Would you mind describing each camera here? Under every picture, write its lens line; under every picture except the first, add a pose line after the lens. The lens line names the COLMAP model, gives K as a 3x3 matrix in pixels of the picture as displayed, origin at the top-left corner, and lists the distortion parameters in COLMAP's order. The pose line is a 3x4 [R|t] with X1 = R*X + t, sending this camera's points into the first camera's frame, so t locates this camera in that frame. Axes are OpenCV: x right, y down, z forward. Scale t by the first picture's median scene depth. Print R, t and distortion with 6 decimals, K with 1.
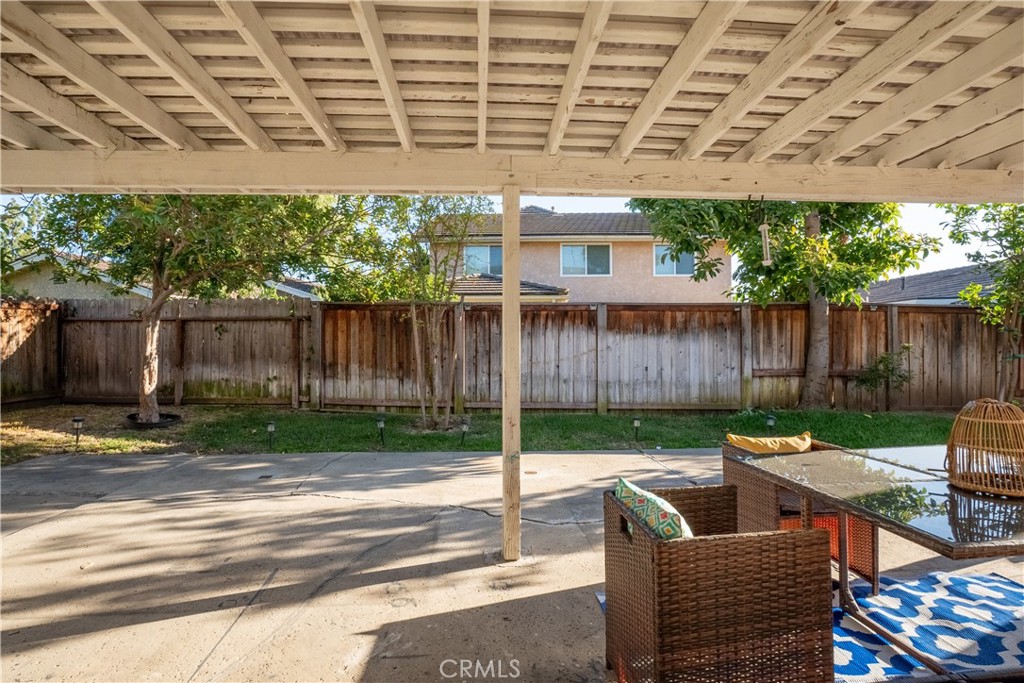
lens RADIAL K [[507.0, 0, 507.9], [0, 507.0, 340.9], [0, 0, 1]] dist [-0.036948, 0.000563]
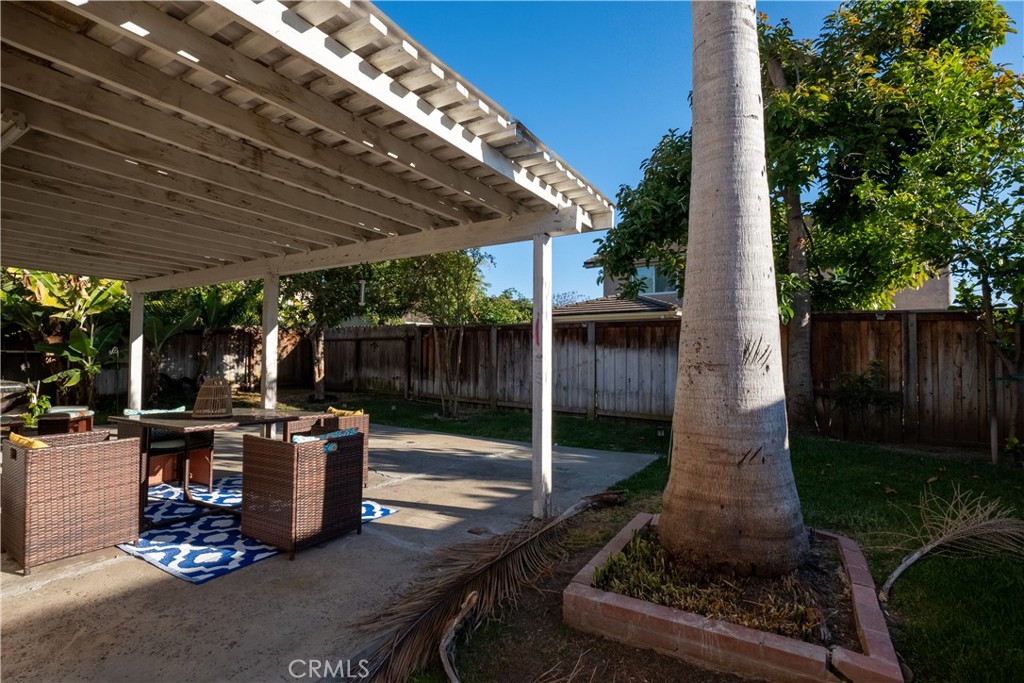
lens RADIAL K [[490.2, 0, 509.6], [0, 490.2, 338.6], [0, 0, 1]] dist [-0.039530, 0.006932]
pose [[0.823568, -0.010783, -0.567115, 0.654010], [-0.011169, 0.999317, -0.035220, 0.005501], [0.567107, 0.035340, 0.822885, -0.010261]]
